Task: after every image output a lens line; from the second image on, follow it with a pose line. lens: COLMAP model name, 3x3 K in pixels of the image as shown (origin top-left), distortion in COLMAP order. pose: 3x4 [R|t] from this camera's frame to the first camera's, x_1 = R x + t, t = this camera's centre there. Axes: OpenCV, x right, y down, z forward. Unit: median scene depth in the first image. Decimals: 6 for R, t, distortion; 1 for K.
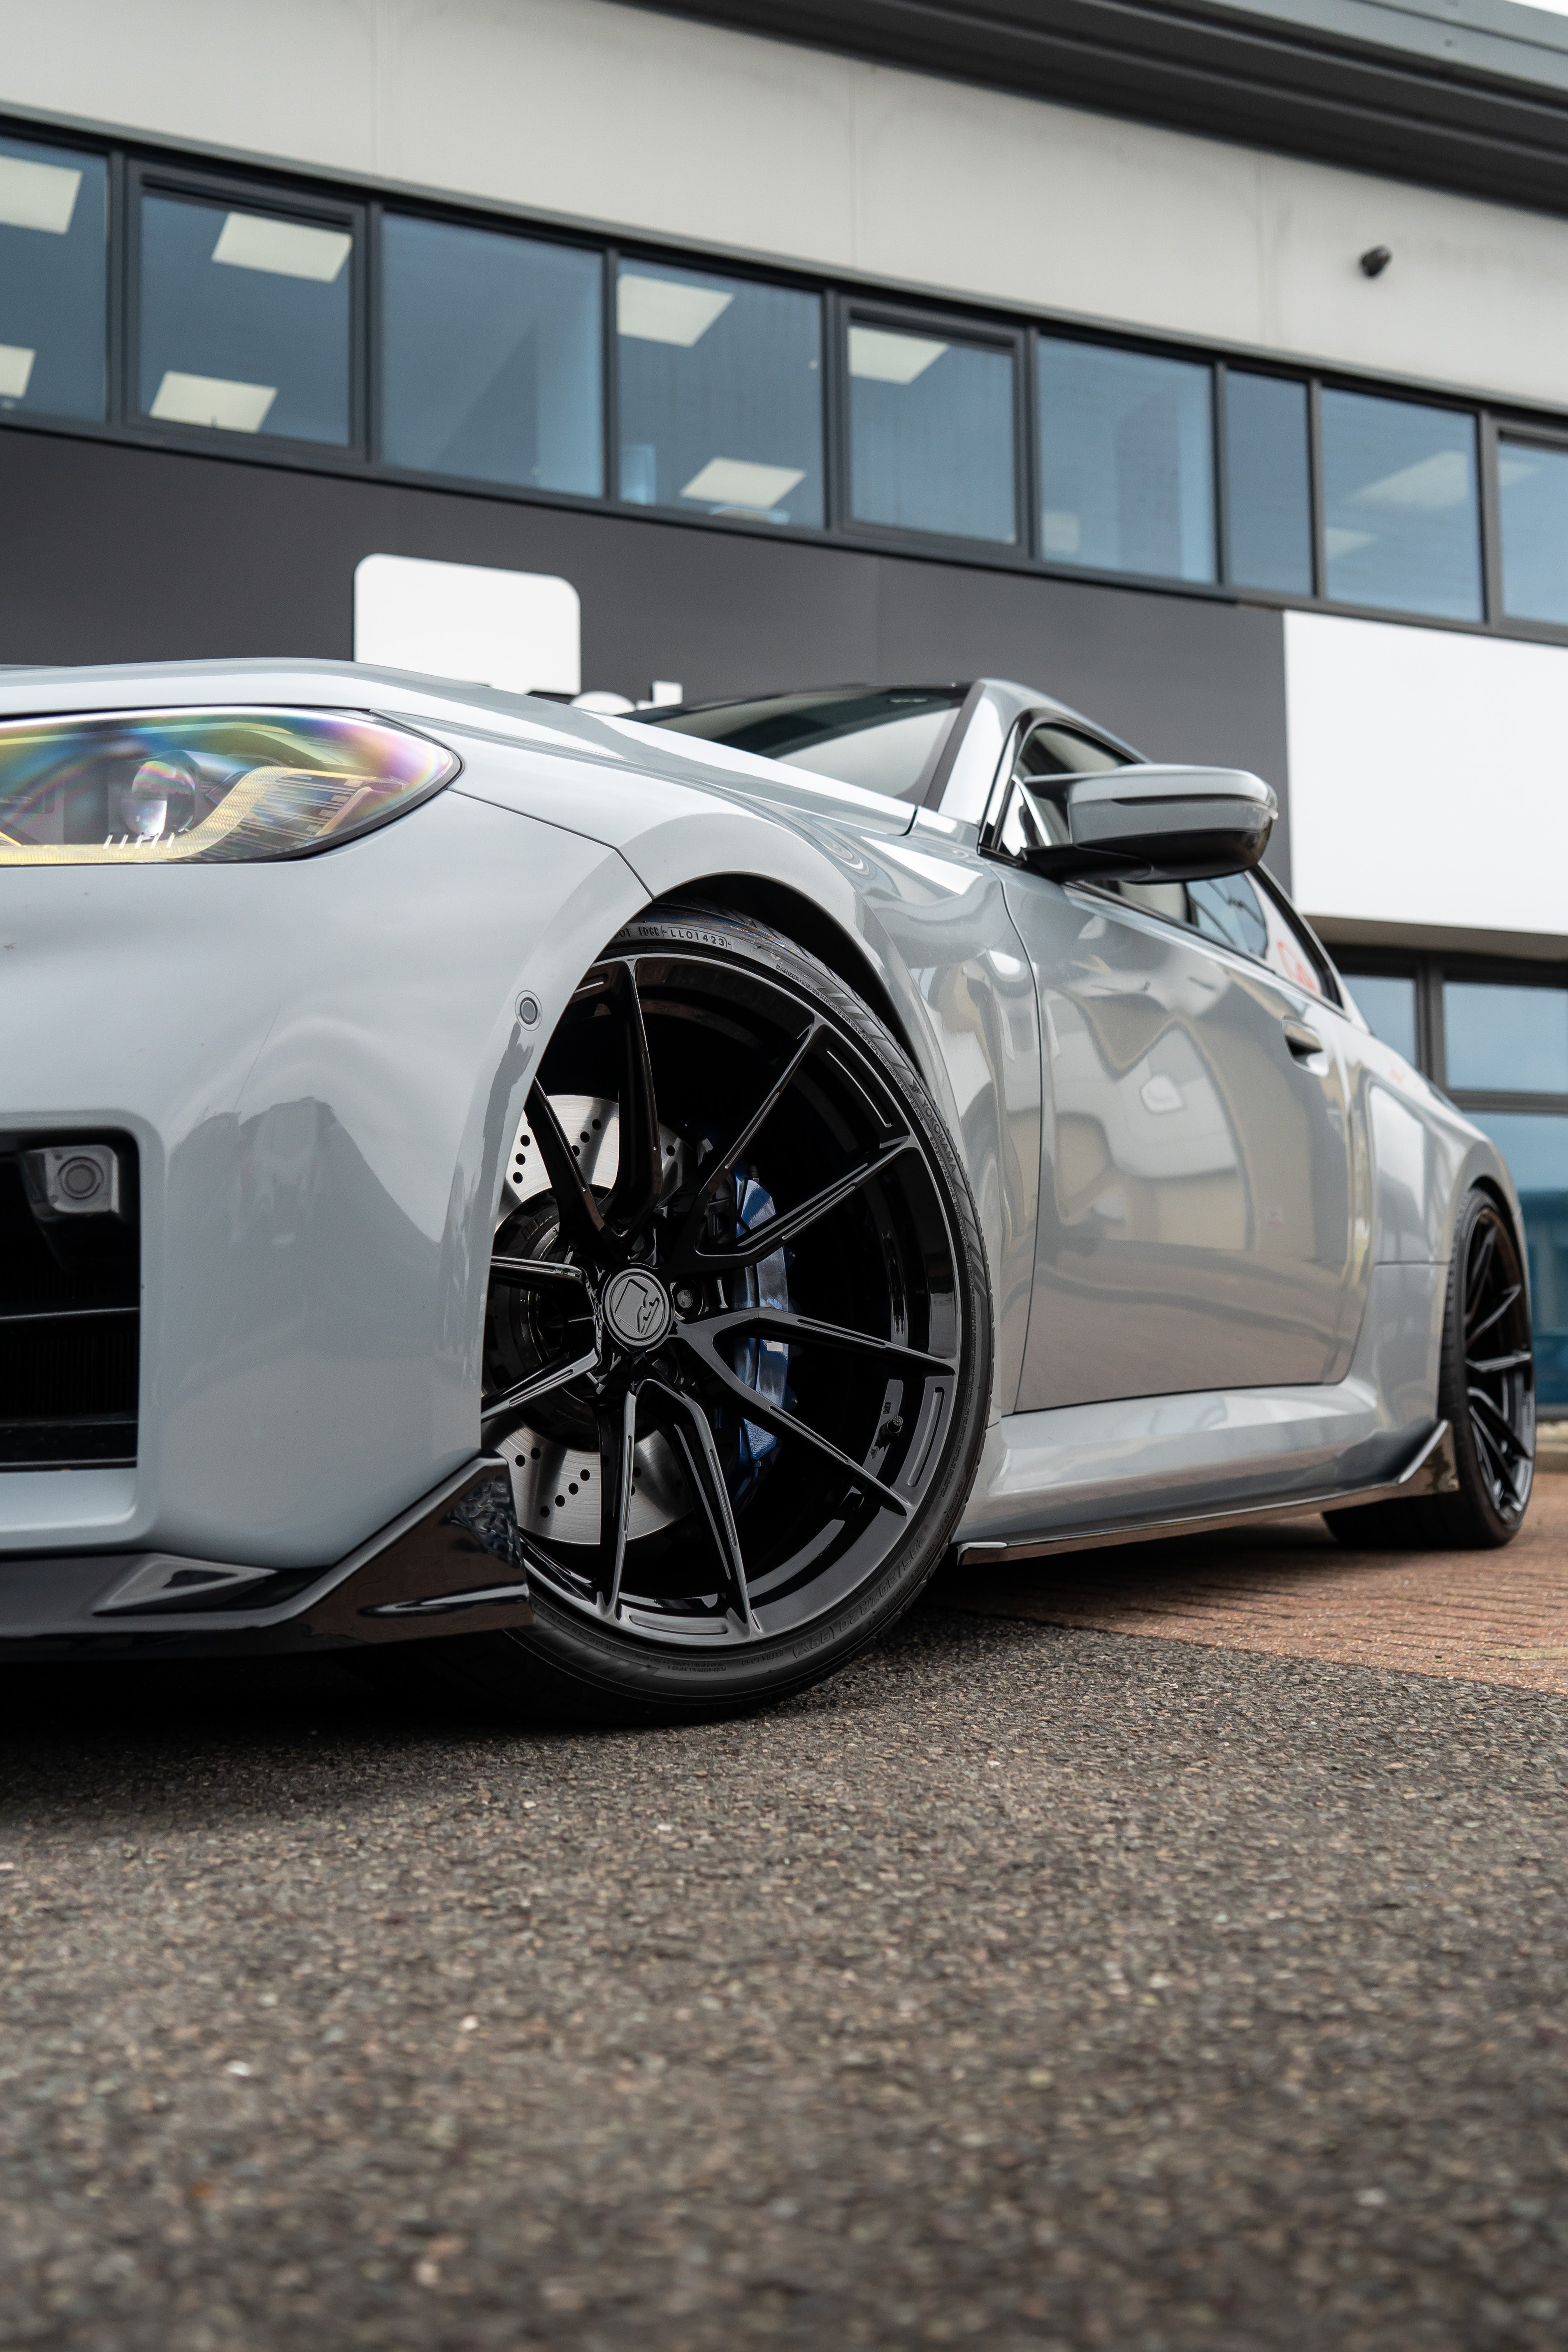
lens RADIAL K [[2450.6, 0, 783.3], [0, 2450.6, 1172.7], [0, 0, 1]] dist [0.007984, 0.012075]
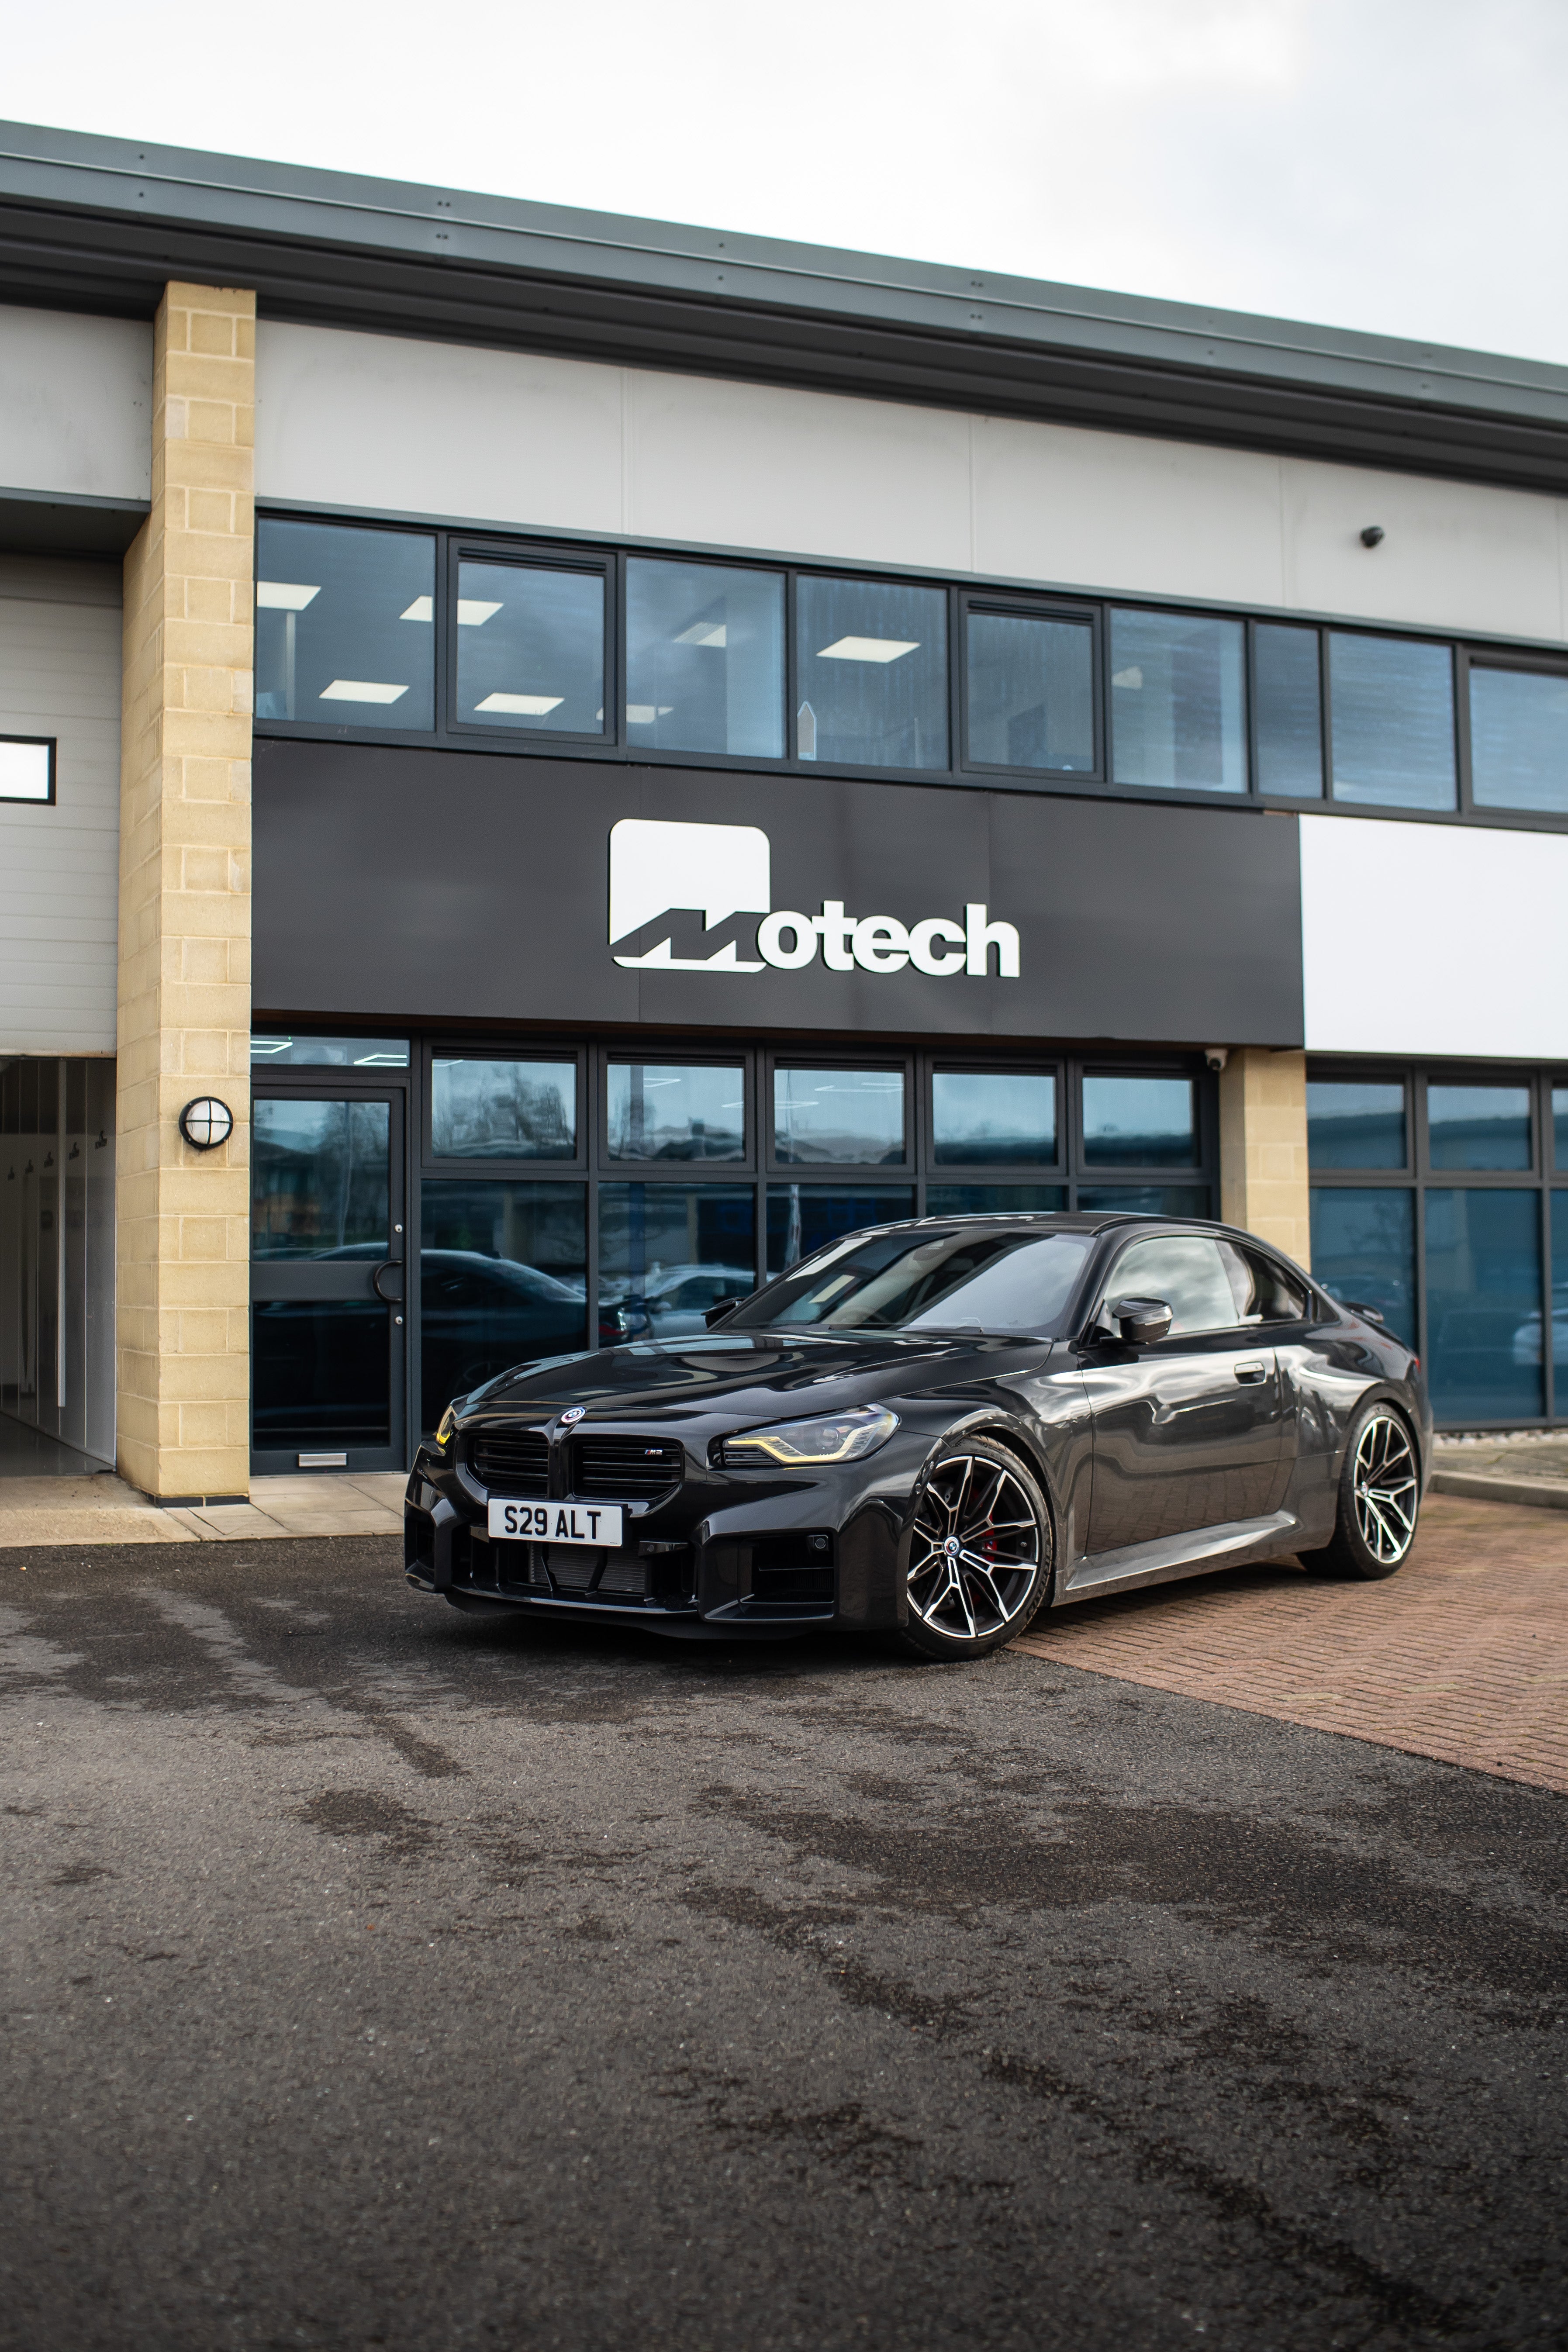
lens RADIAL K [[2526.1, 0, 746.6], [0, 2526.1, 1131.4], [0, 0, 1]] dist [-0.112766, 0.166296]
pose [[0.999301, 0.003281, -0.037230, -0.043582], [-0.002245, 0.999610, 0.027824, -0.112754], [0.037307, -0.027721, 0.998919, -0.391017]]
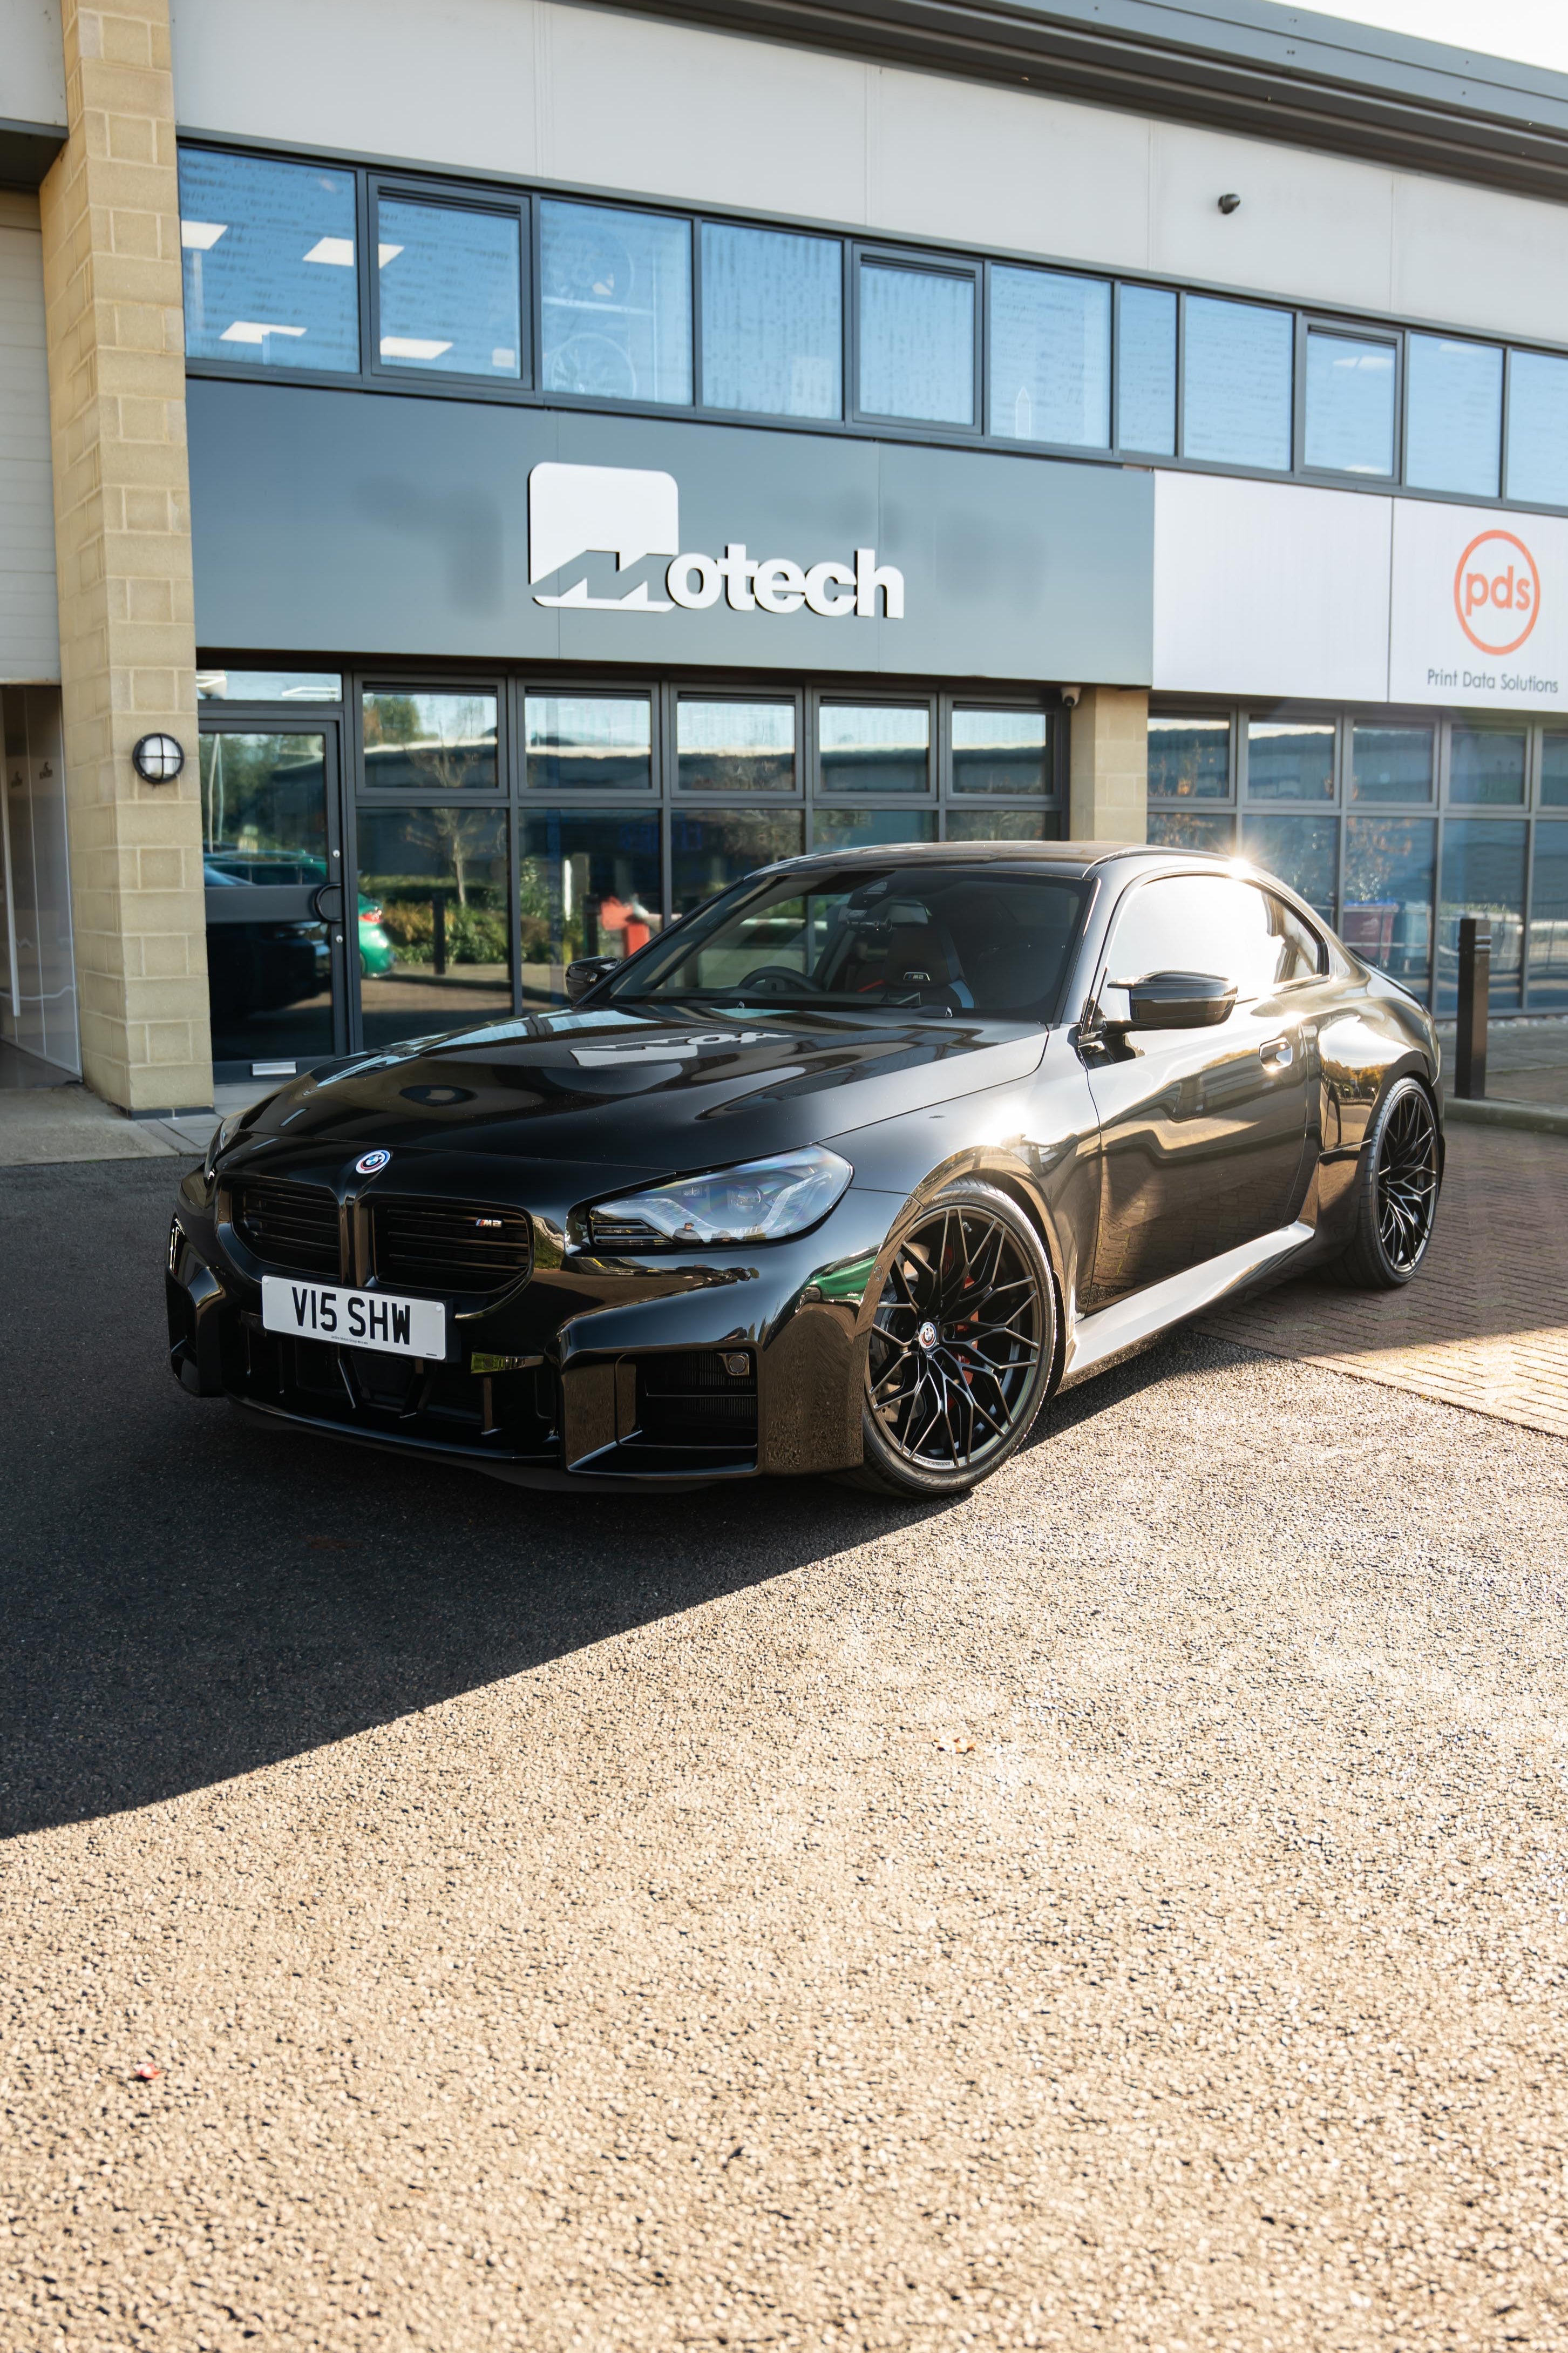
lens RADIAL K [[2130.1, 0, 780.1], [0, 2130.1, 1240.5], [0, 0, 1]] dist [-0.149898, 0.145439]
pose [[0.997737, -0.005698, 0.067002, -0.108247], [-0.011802, 0.966099, 0.257902, -0.124021], [-0.066200, -0.258109, 0.963845, -0.295605]]
